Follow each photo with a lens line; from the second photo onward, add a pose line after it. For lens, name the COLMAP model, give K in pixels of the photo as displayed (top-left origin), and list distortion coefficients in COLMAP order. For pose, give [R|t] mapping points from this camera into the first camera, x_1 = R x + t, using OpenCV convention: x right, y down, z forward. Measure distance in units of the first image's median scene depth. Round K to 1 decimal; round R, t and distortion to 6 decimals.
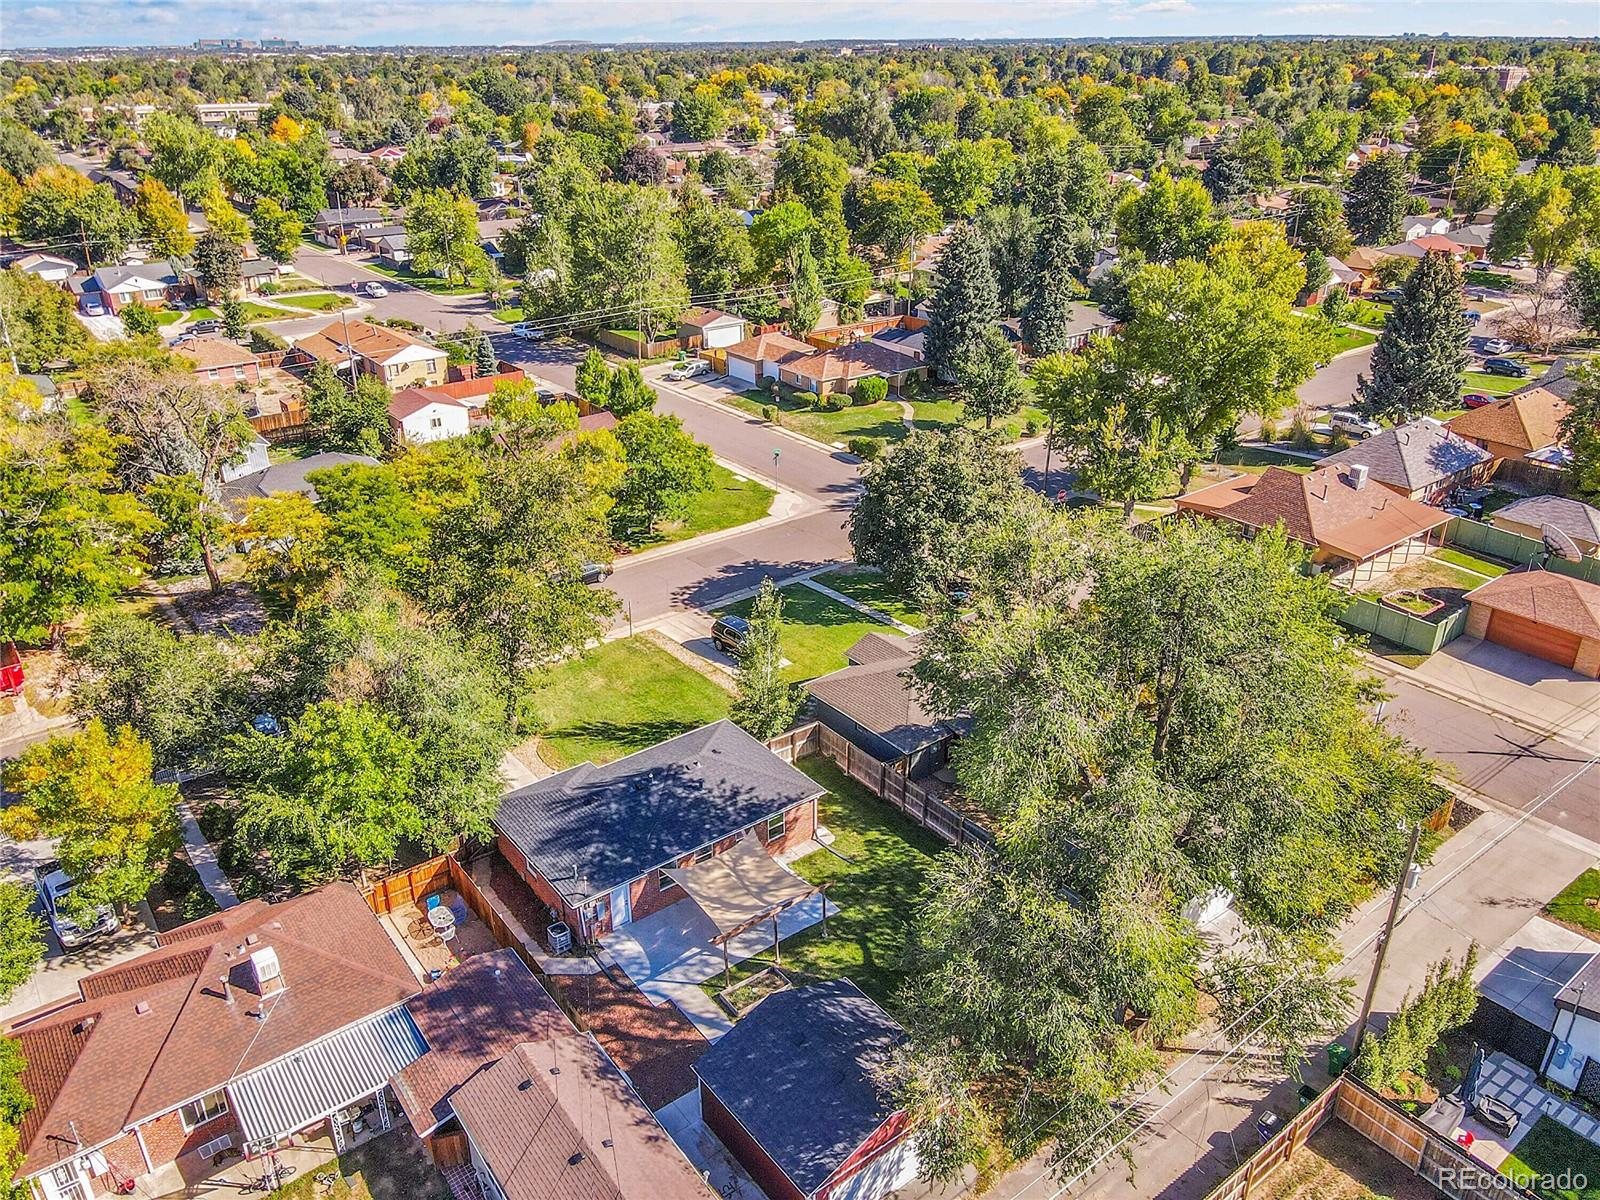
lens RADIAL K [[1175.6, 0, 798.3], [0, 1175.6, 599.1], [0, 0, 1]] dist [-0.010896, 0.035842]
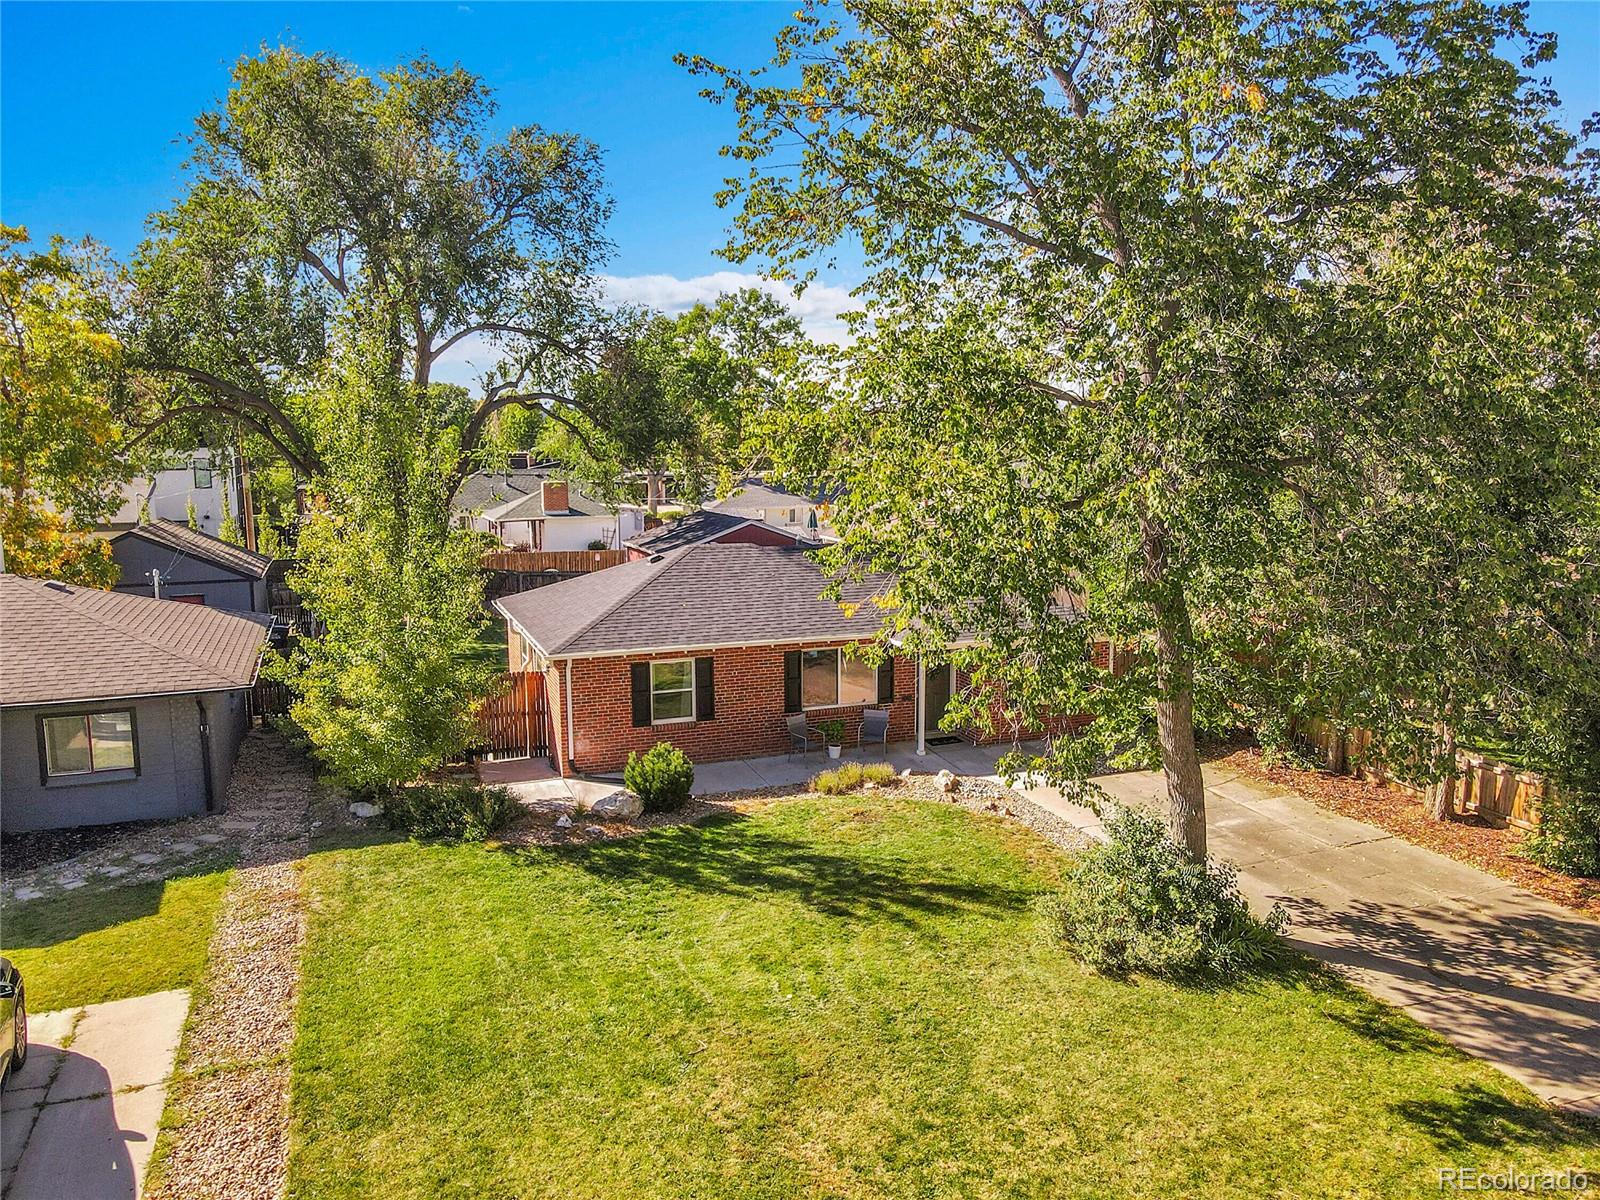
lens RADIAL K [[1175.6, 0, 798.3], [0, 1175.6, 599.1], [0, 0, 1]] dist [-0.010896, 0.035842]
pose [[-0.960372, -0.045877, 0.274919, -0.290352], [0.111781, 0.840165, 0.530686, -0.124555], [-0.255323, 0.540387, -0.801743, 1.540324]]
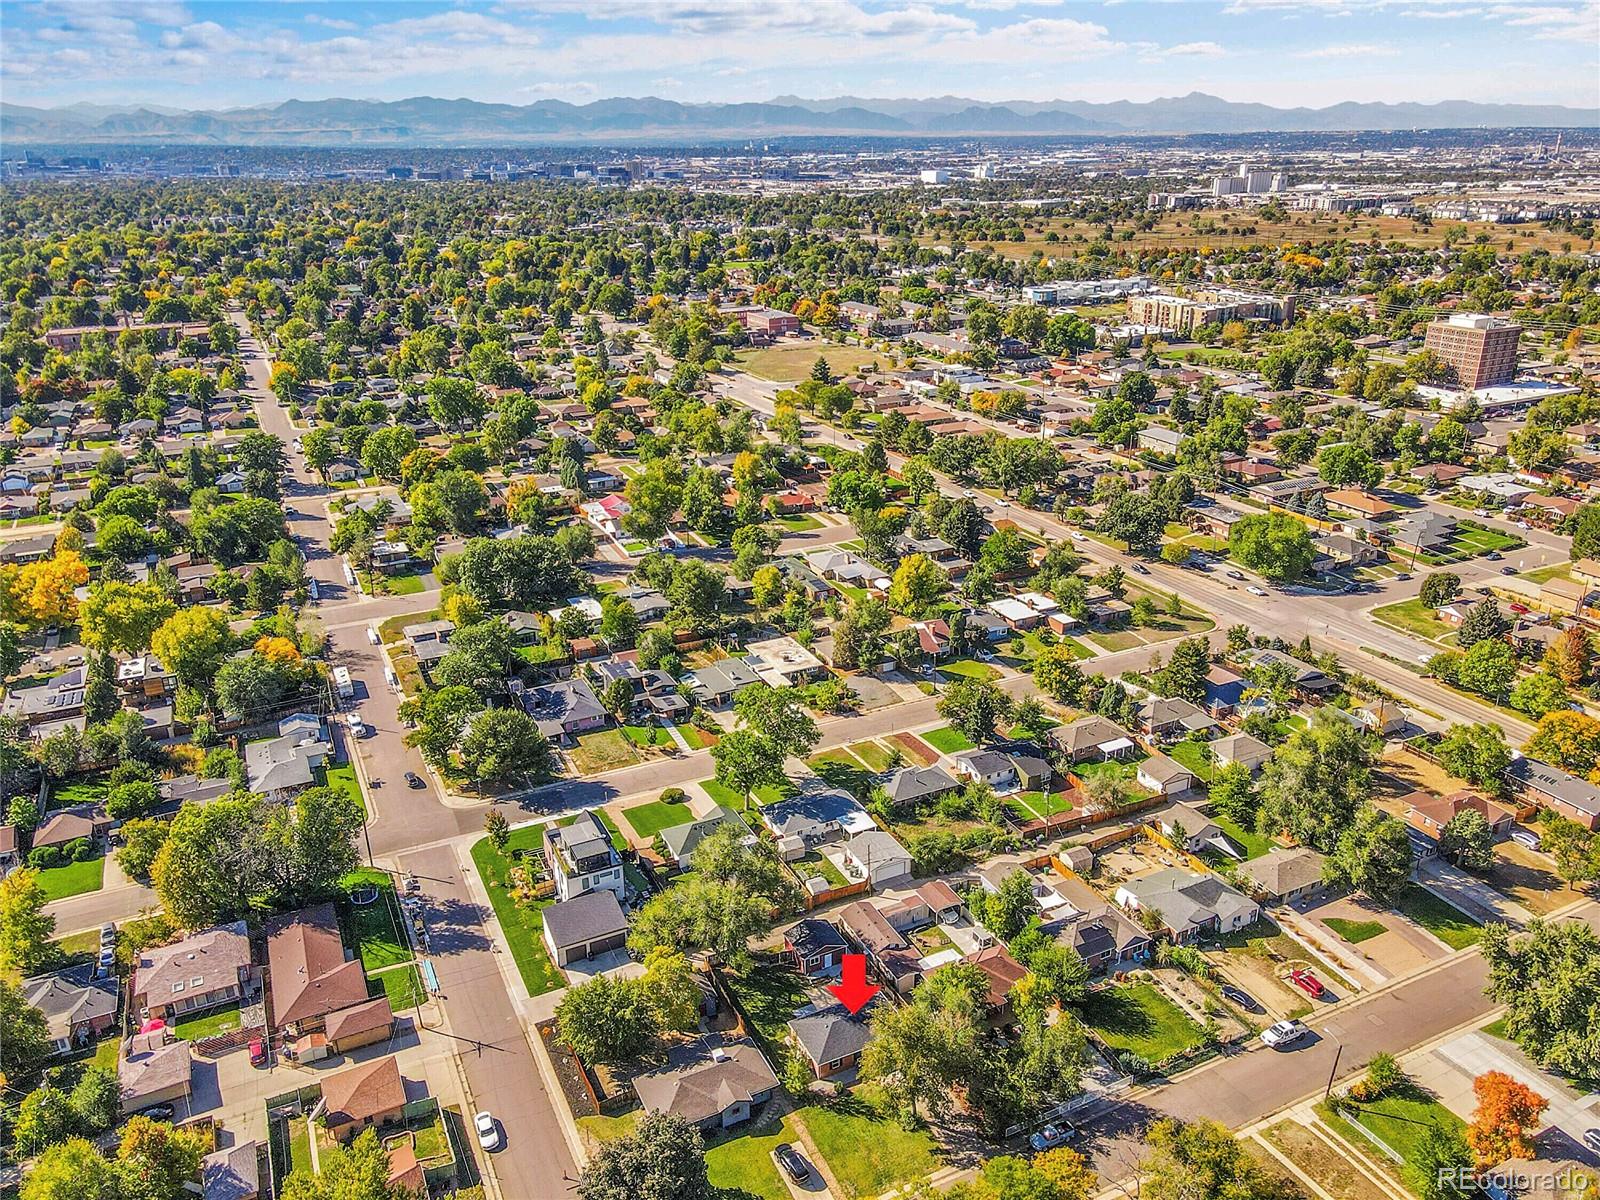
lens RADIAL K [[1175.6, 0, 798.3], [0, 1175.6, 599.1], [0, 0, 1]] dist [-0.010896, 0.035842]
pose [[-0.979652, -0.075153, 0.186103, -0.459127], [0.082971, 0.692659, 0.716477, -2.614487], [-0.182751, 0.717340, -0.672329, 2.289879]]
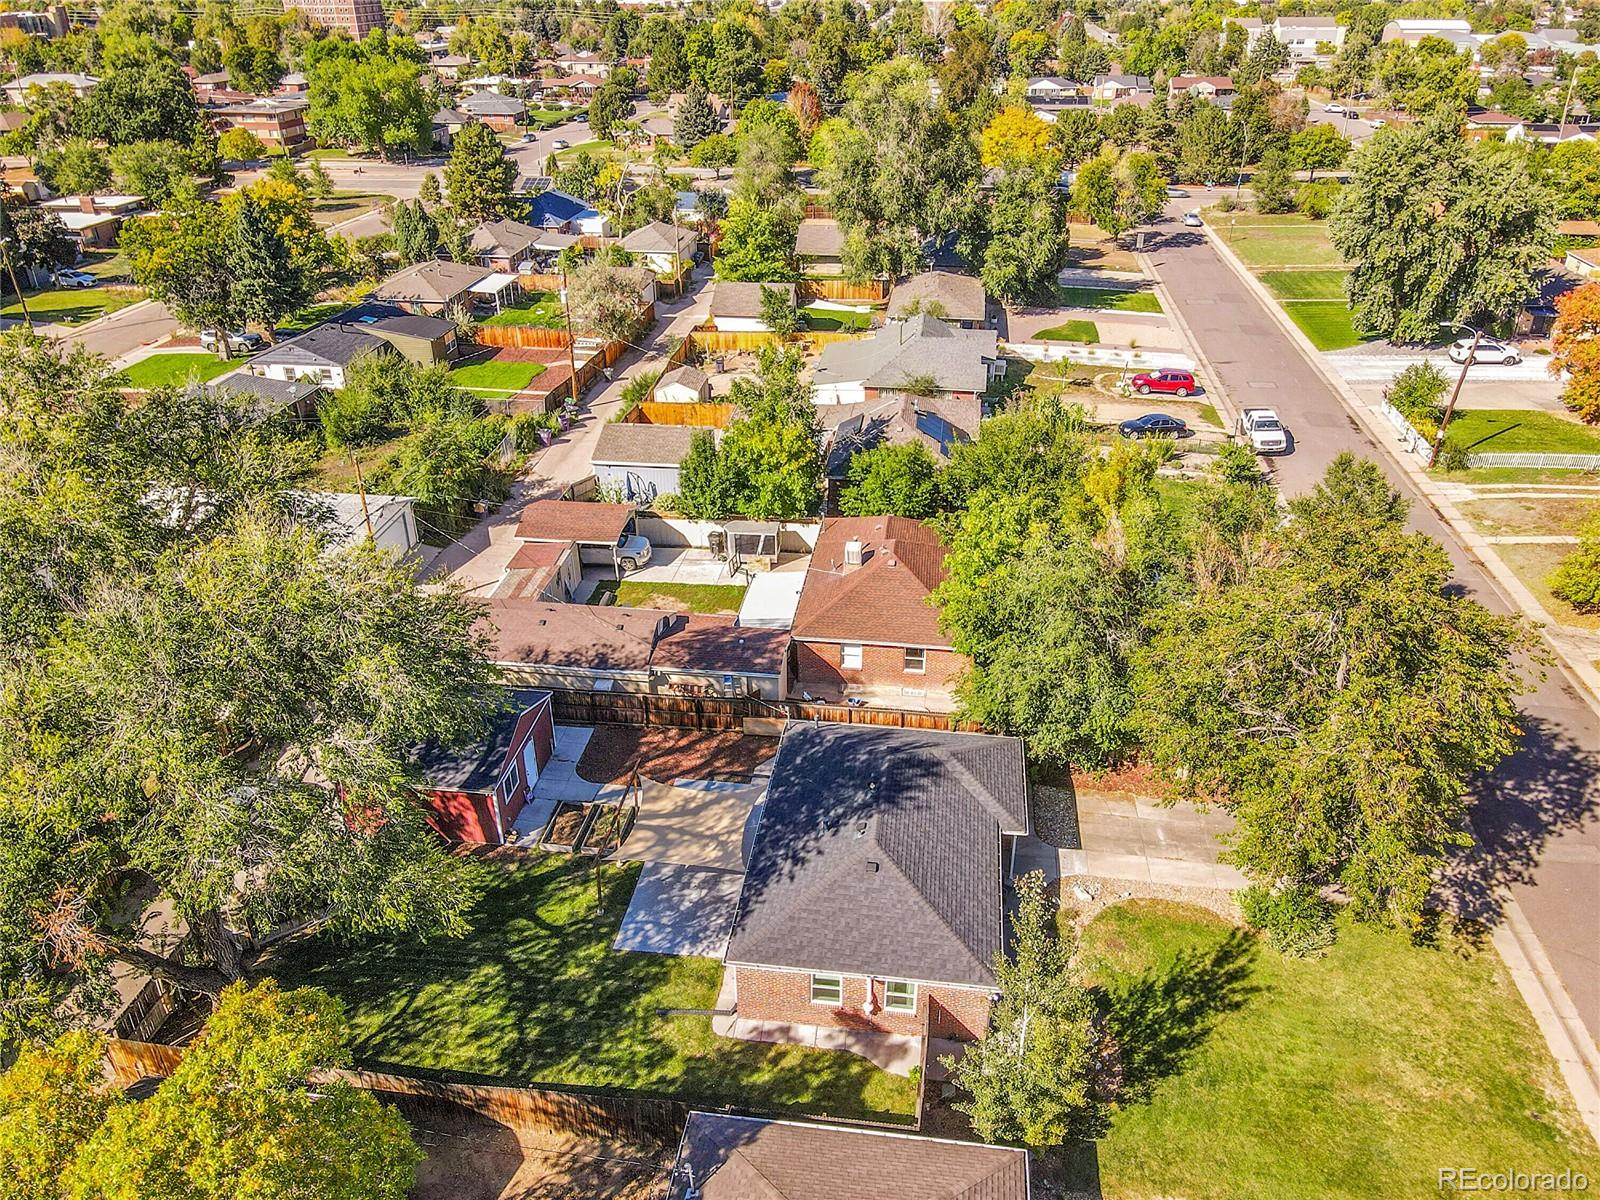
lens RADIAL K [[1175.6, 0, 798.3], [0, 1175.6, 599.1], [0, 0, 1]] dist [-0.010896, 0.035842]
pose [[-0.709633, 0.327826, -0.623659, 0.360466], [-0.299032, 0.661349, 0.687893, -0.457745], [0.637966, 0.674646, -0.371285, 1.237389]]
